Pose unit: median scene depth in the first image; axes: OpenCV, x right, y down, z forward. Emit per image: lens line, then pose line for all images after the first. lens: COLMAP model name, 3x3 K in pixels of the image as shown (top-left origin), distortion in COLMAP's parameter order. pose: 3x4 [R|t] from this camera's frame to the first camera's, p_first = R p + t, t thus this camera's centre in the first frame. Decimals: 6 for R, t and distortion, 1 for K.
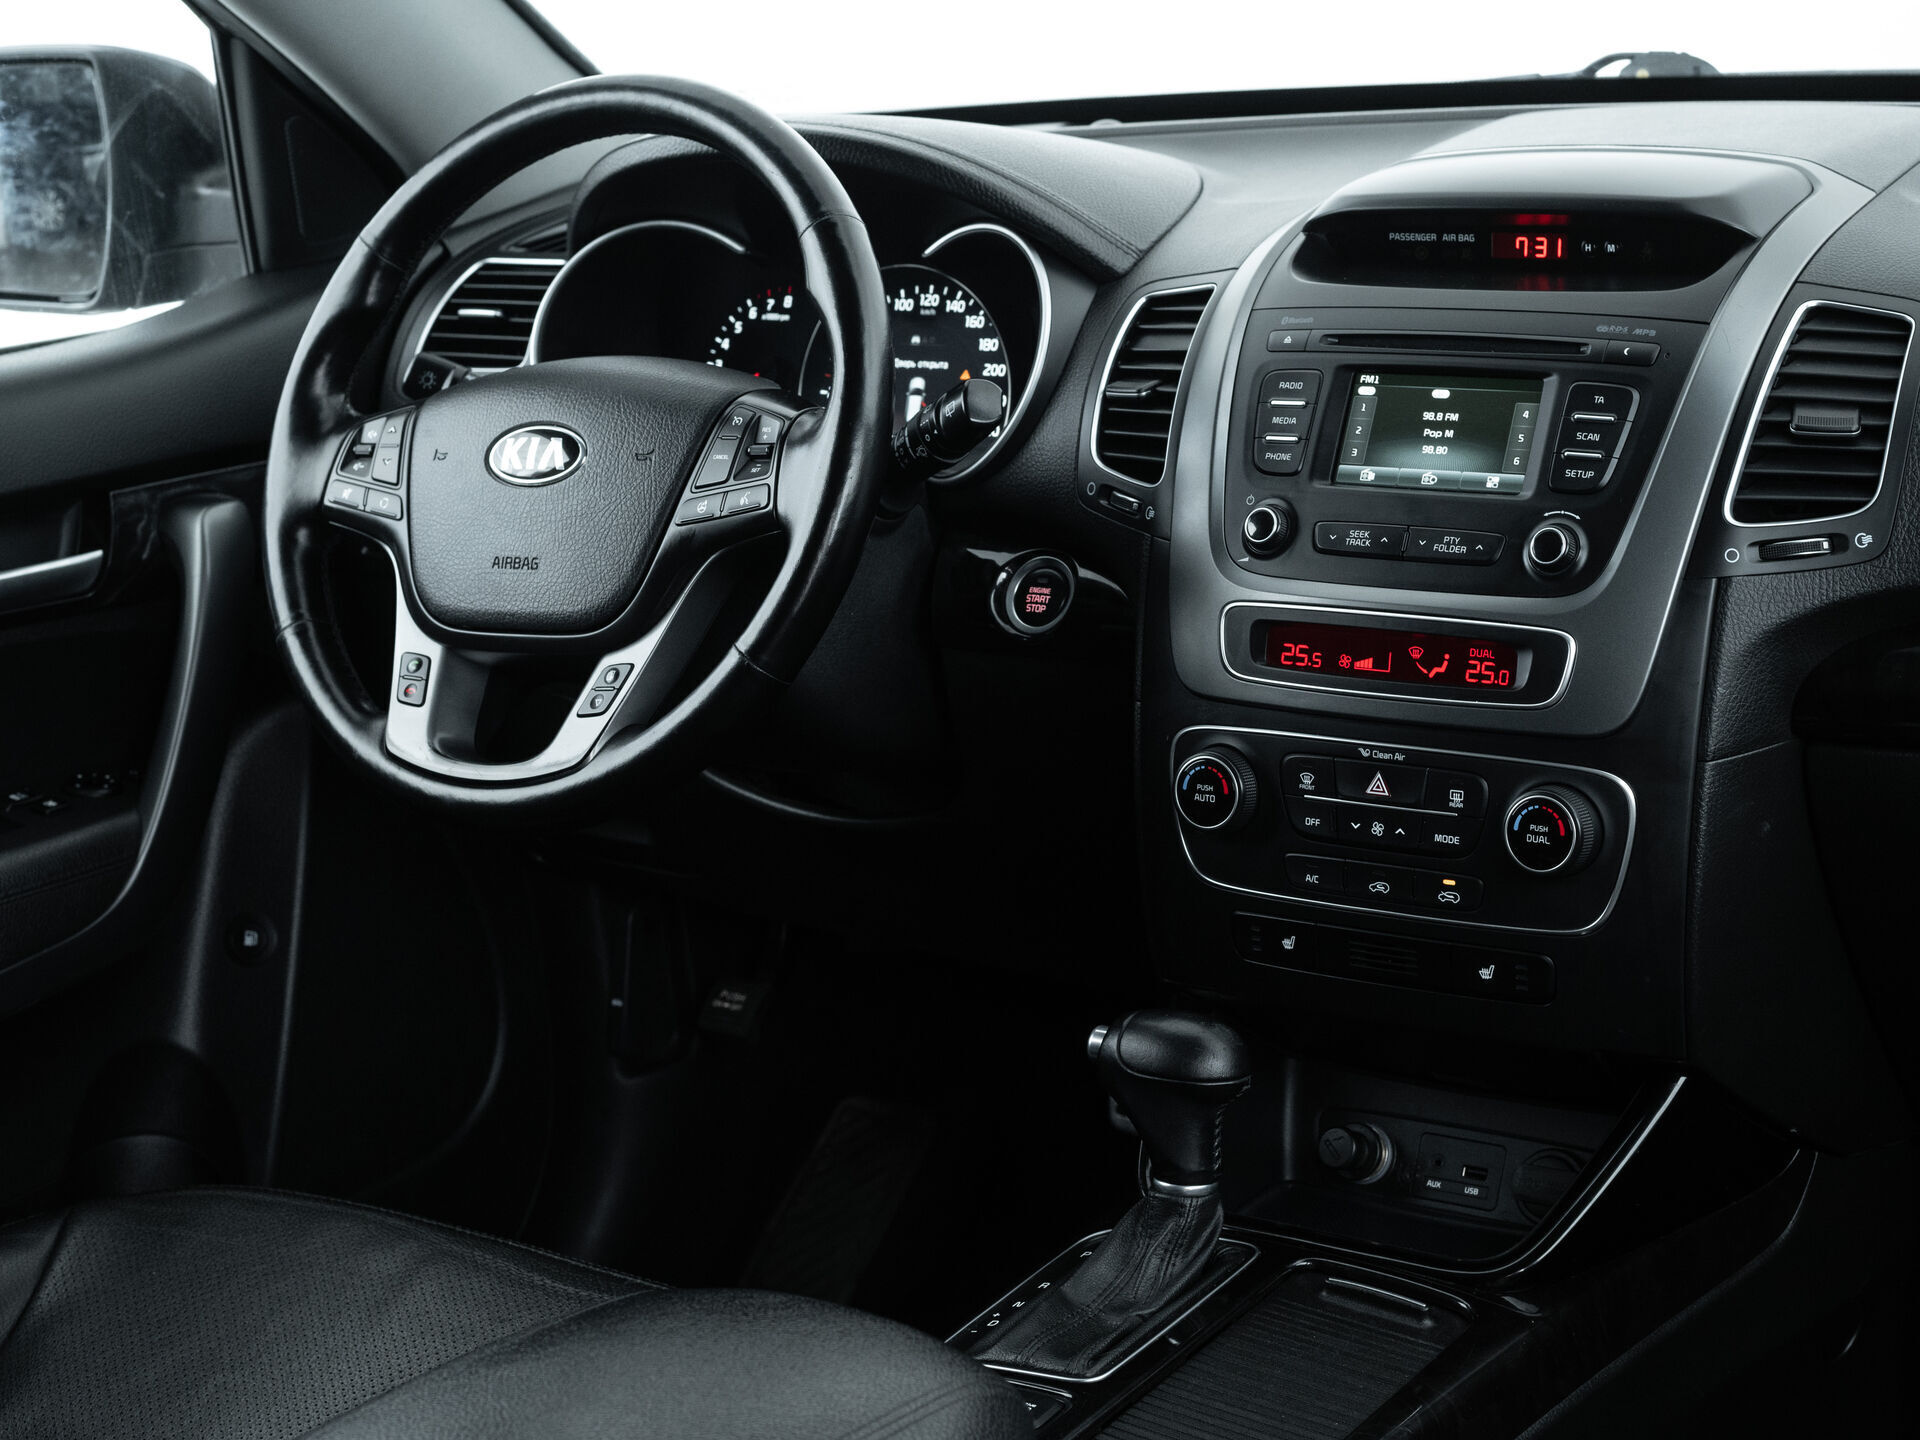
lens RADIAL K [[3314.1, 0, 960.0], [0, 3314.1, 720.0], [0, 0, 1]] dist [-0.110628, 0.024085]
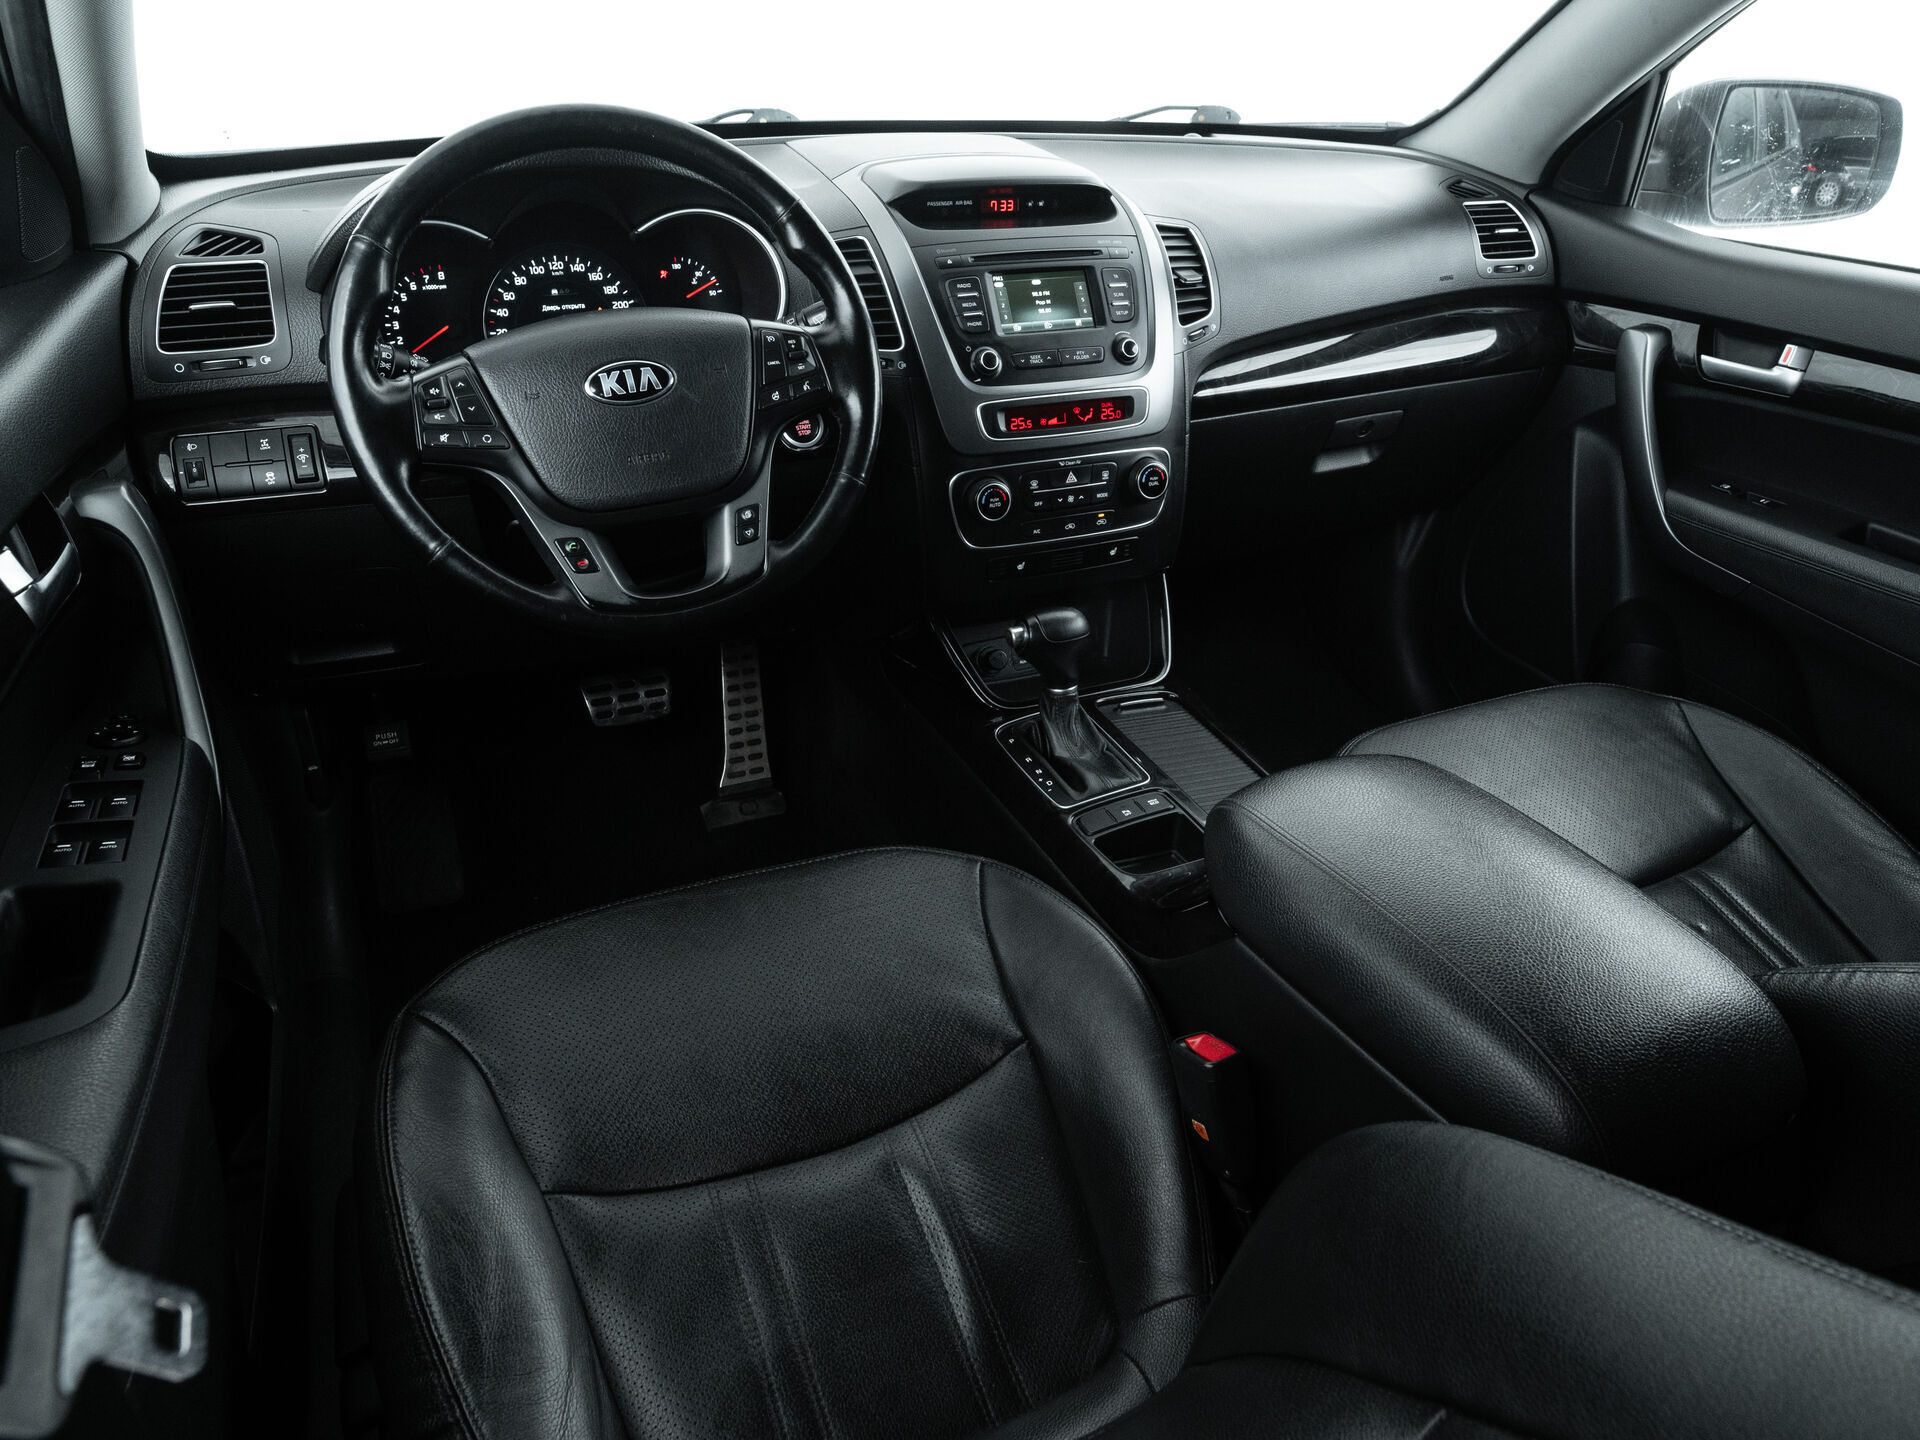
lens RADIAL K [[1286.9, 0, 1006.5], [0, 1286.9, 724.7], [0, 0, 1]] dist [-0.019828, -0.001955]
pose [[0.497428, -0.353600, 0.792170, -0.557520], [0.167324, 0.935119, 0.312340, -0.089370], [-0.851216, -0.022818, 0.524320, 0.567110]]
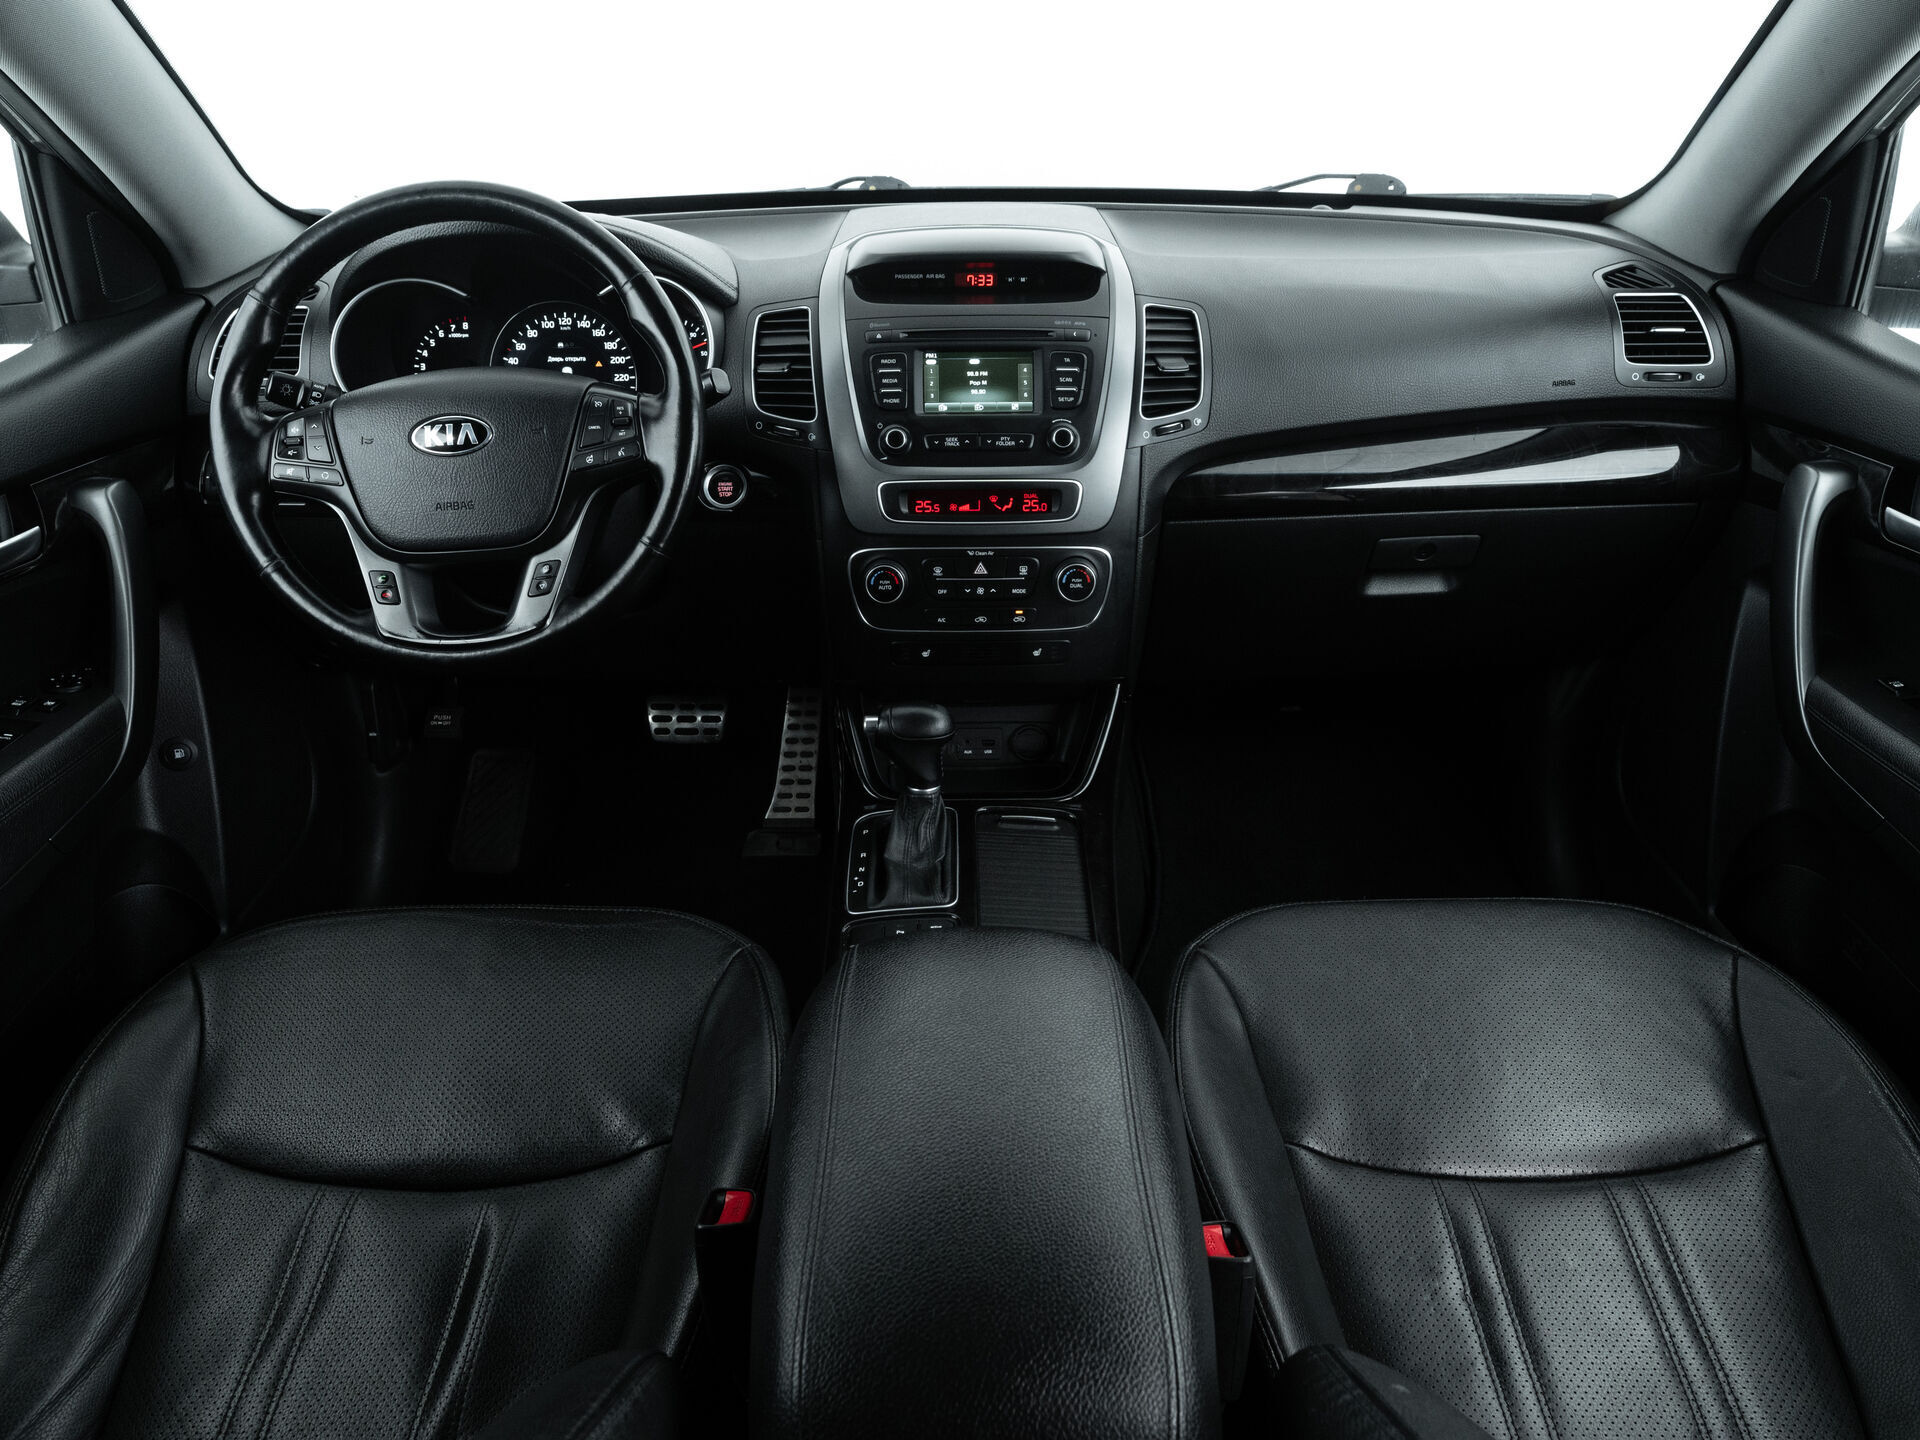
lens RADIAL K [[1265.7, 0, 968.8], [0, 1265.7, 722.8], [0, 0, 1]] dist [-0.024457, 0.004175]
pose [[0.812311, -0.214778, 0.542237, -0.288137], [0.102207, 0.967758, 0.230212, -0.061619], [-0.574199, -0.131583, 0.808073, 0.359965]]
